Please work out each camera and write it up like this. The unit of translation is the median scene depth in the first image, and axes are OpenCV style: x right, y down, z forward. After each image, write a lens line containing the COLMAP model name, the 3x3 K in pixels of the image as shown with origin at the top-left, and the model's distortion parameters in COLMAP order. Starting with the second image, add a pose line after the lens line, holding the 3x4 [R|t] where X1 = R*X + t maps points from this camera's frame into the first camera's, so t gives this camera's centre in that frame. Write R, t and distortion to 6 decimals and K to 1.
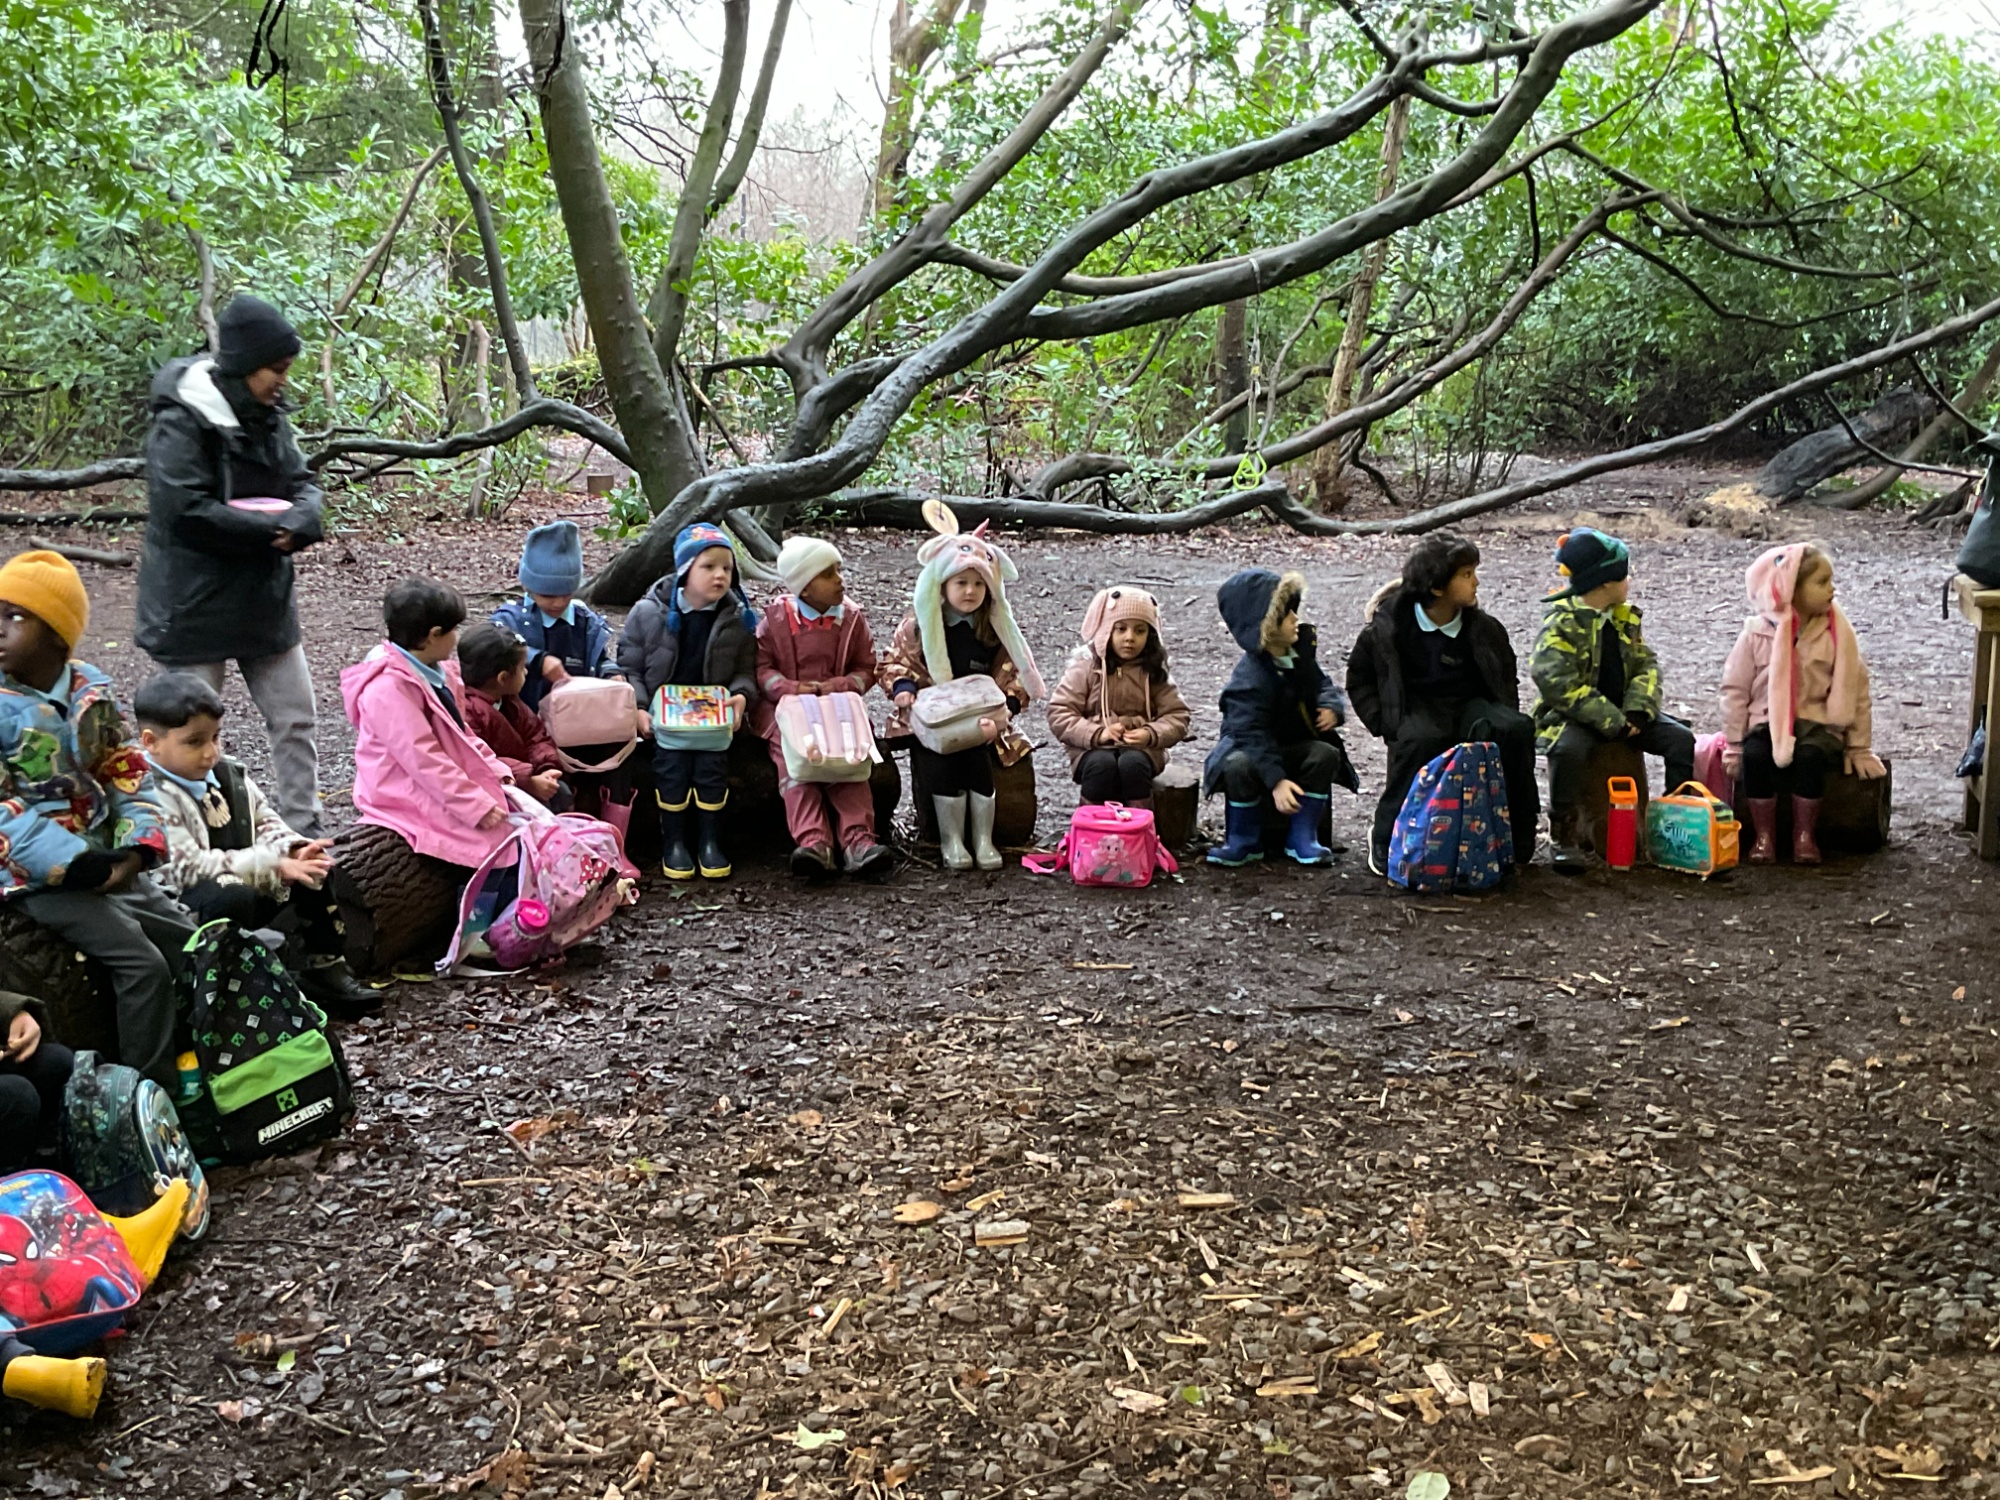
lens RADIAL K [[2259.7, 0, 1000.0], [0, 2259.7, 750.0], [0, 0, 1]] dist [0.130871, -0.326782]
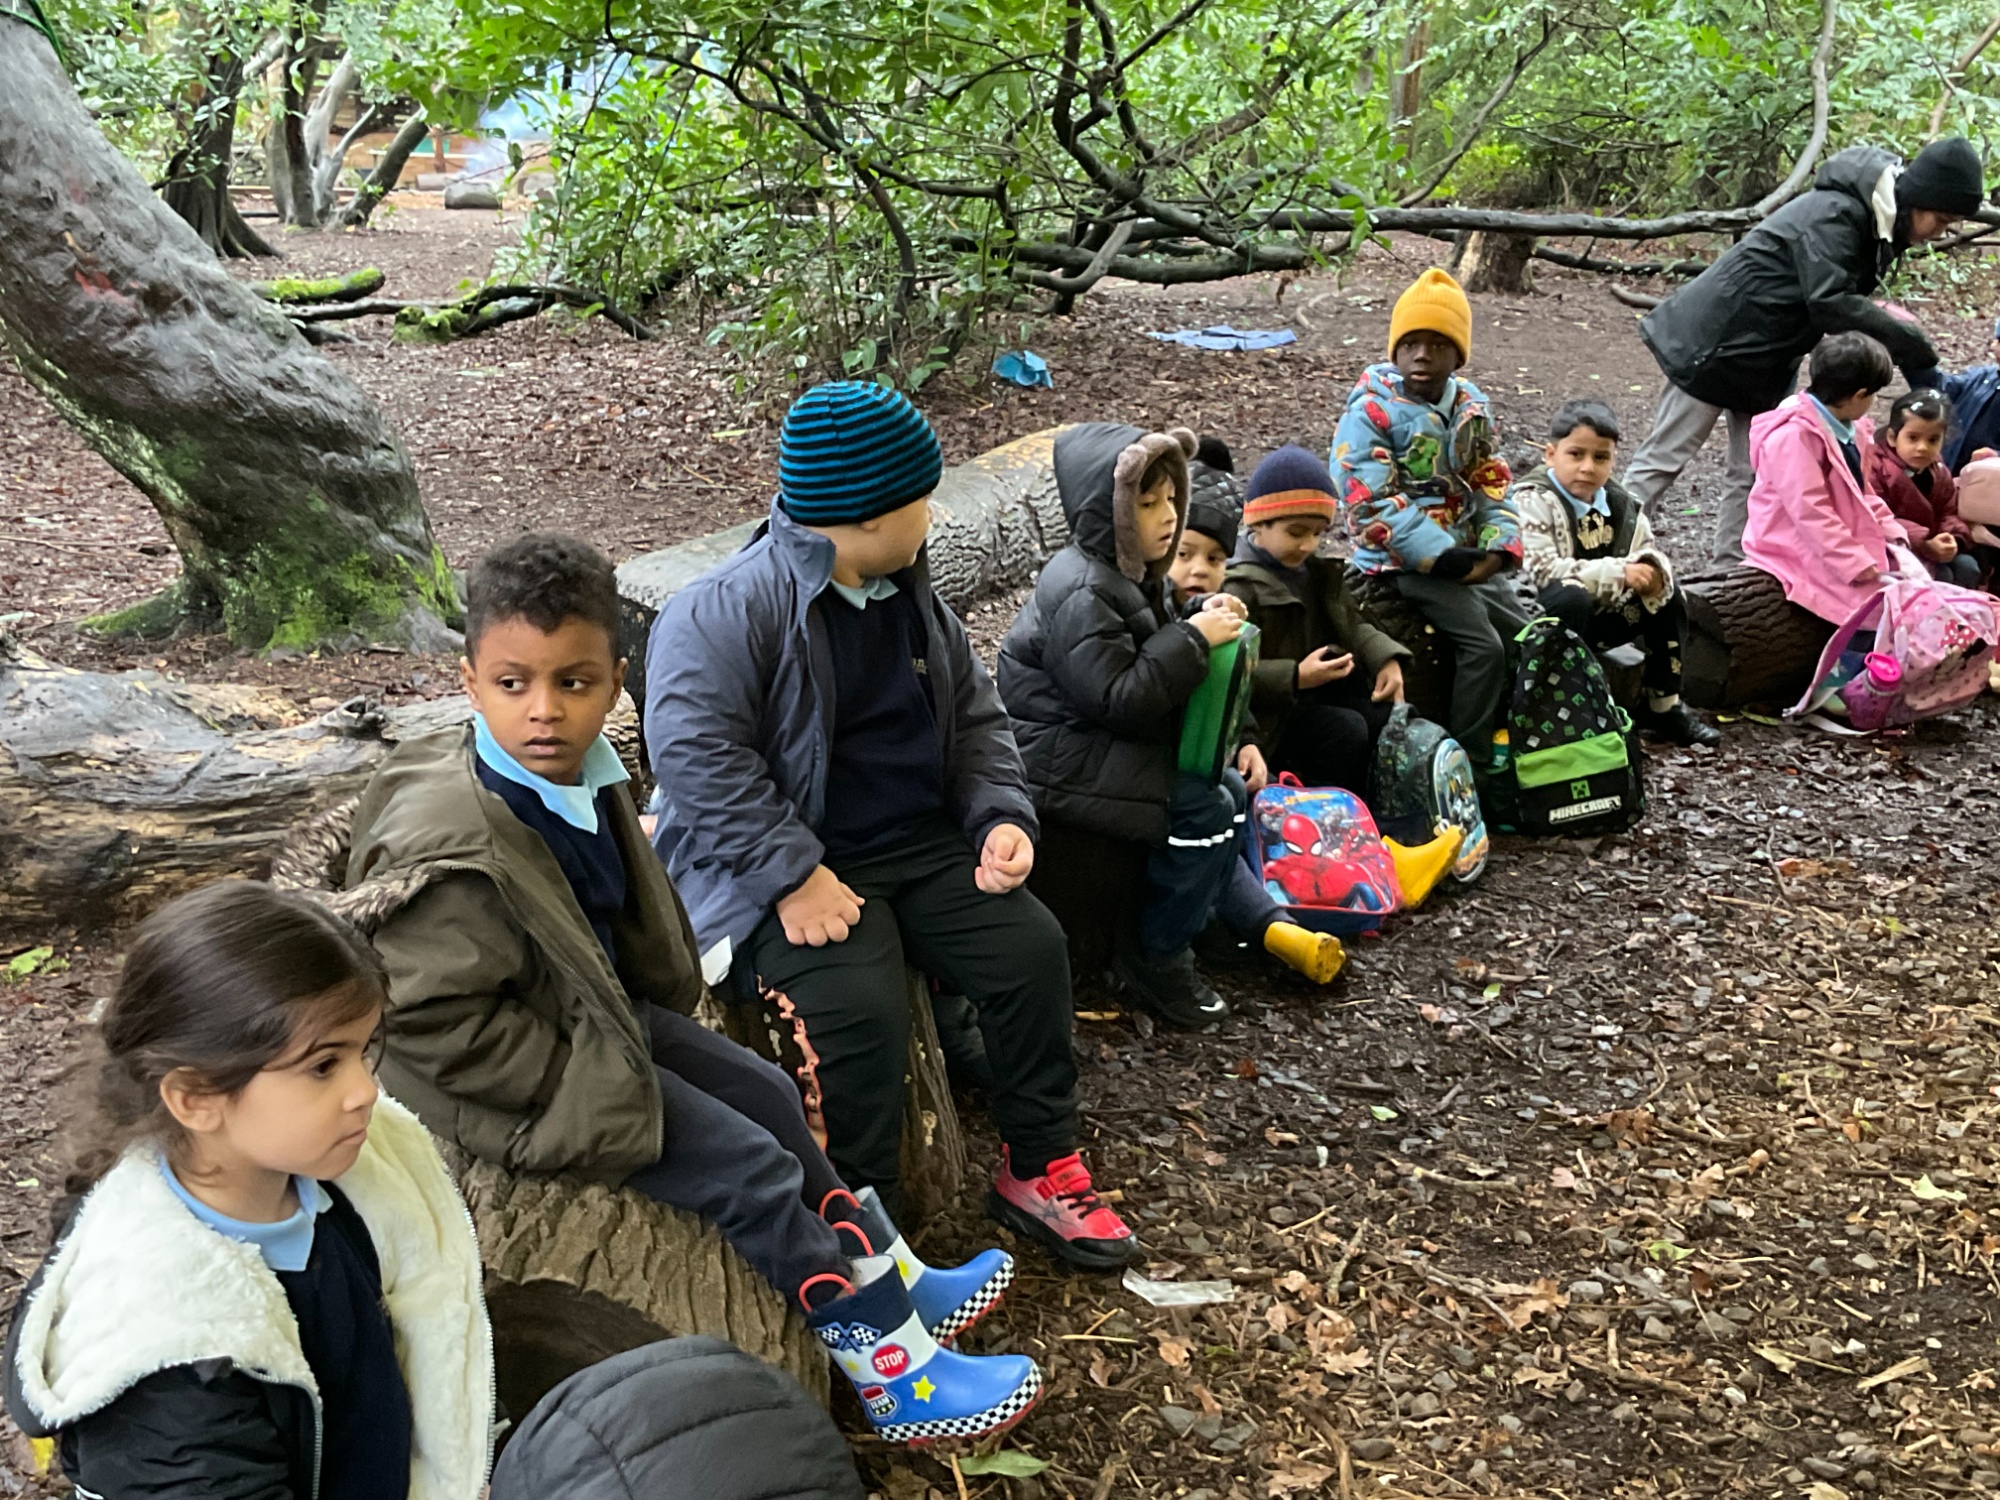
lens RADIAL K [[2259.7, 0, 1000.0], [0, 2259.7, 750.0], [0, 0, 1]] dist [0.130871, -0.326782]
pose [[0.776283, 0.194885, -0.599504, 0.128710], [-0.134391, 0.980313, 0.144658, 0.013132], [0.615893, -0.031727, 0.787191, -0.039955]]
